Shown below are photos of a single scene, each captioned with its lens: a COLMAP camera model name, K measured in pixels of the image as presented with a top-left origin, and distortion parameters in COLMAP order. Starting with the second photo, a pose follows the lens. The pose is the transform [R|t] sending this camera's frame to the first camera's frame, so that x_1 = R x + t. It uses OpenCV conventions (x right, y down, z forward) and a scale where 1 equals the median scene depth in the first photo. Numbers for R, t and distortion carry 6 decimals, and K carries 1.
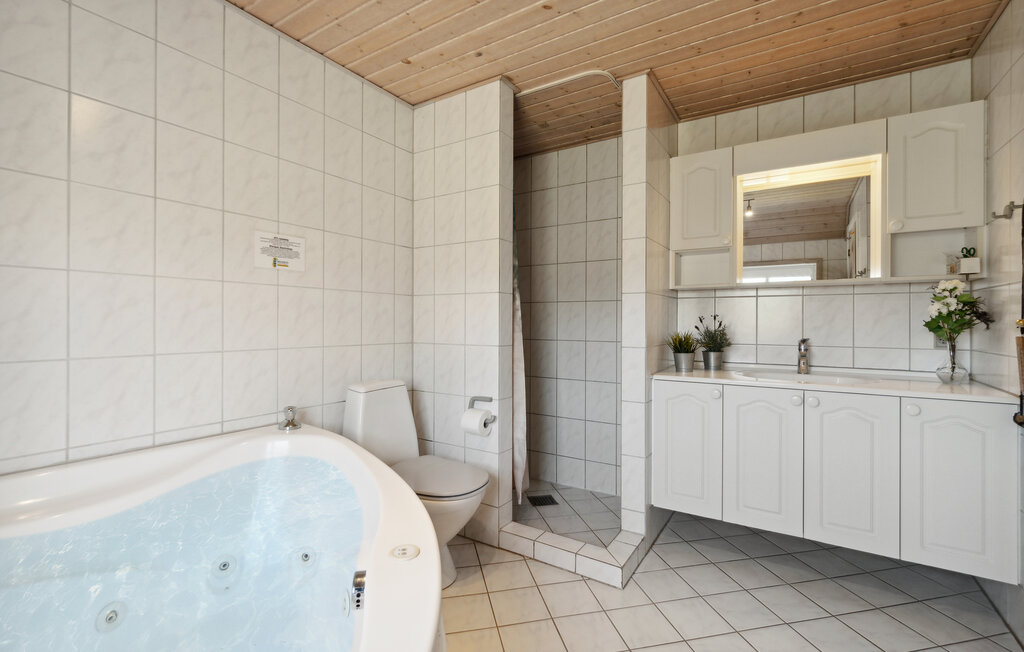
lens RADIAL K [[464.4, 0, 511.1], [0, 464.4, 321.6], [0, 0, 1]] dist [0.002711, 0.000341]
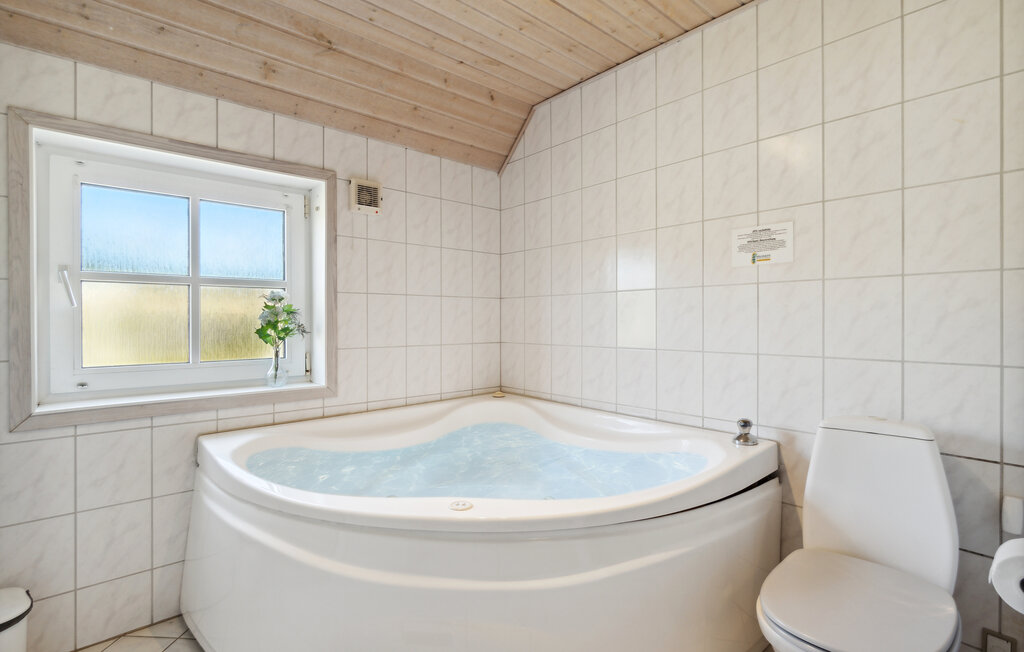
lens RADIAL K [[478.8, 0, 519.2], [0, 478.8, 325.2], [0, 0, 1]] dist [-0.004536, -0.000453]
pose [[-0.265568, -0.004816, -0.964080, 0.511769], [-0.006417, 0.999974, -0.003228, 0.008499], [0.964071, 0.005330, -0.265592, 0.810460]]
